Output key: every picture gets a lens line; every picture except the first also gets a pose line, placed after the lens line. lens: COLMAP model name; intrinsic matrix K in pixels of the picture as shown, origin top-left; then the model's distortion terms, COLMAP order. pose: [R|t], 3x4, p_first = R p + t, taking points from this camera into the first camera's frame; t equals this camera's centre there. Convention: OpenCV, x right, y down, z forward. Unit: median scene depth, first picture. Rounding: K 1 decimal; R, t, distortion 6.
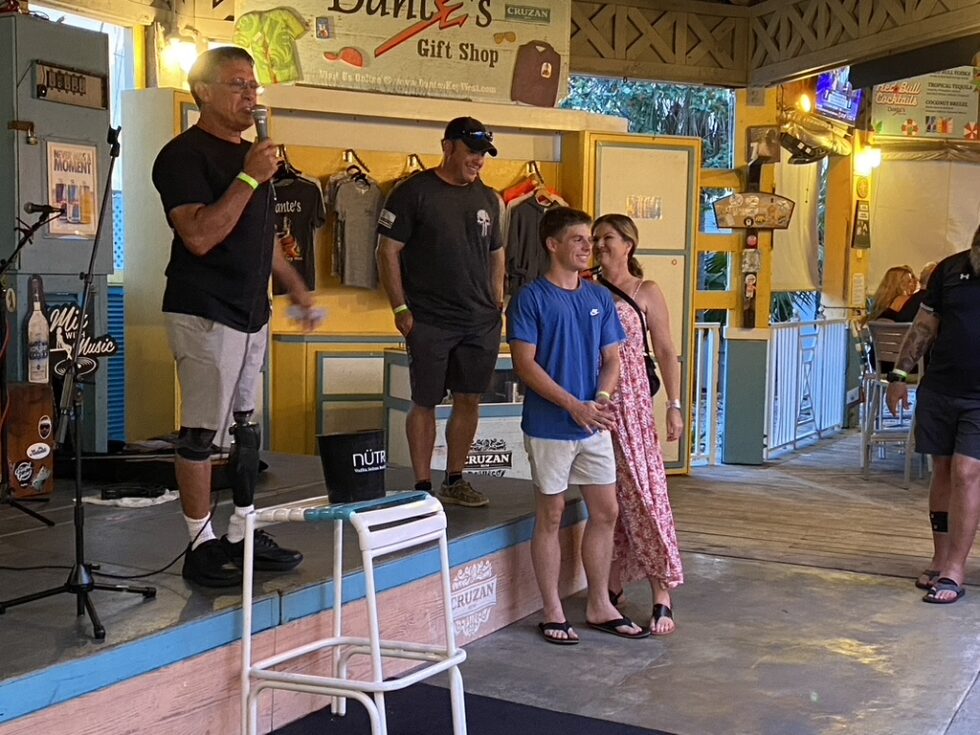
lens RADIAL K [[1323.4, 0, 490.0], [0, 1323.4, 367.5], [0, 0, 1]] dist [0.225885, -0.766213]
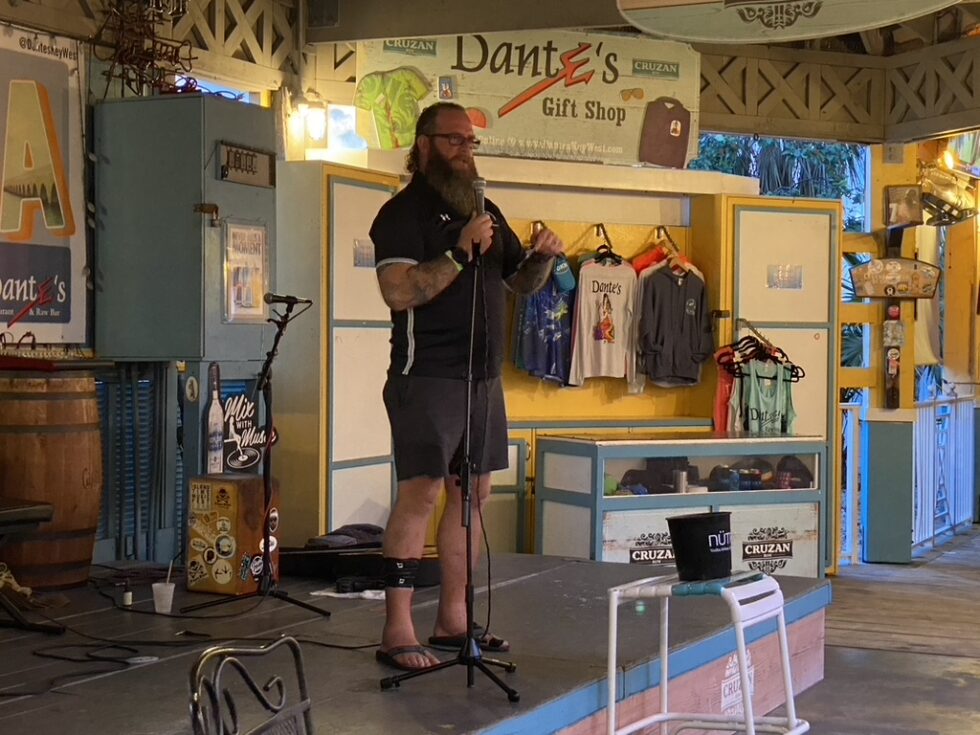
lens RADIAL K [[1745.8, 0, 488.1], [0, 1745.8, 334.1], [0, 0, 1]] dist [0.120604, 0.014820]
pose [[0.998890, -0.006123, 0.046701, -0.152142], [0.009346, 0.997565, -0.069117, -0.000723], [-0.046164, 0.069476, 0.996515, -0.188822]]
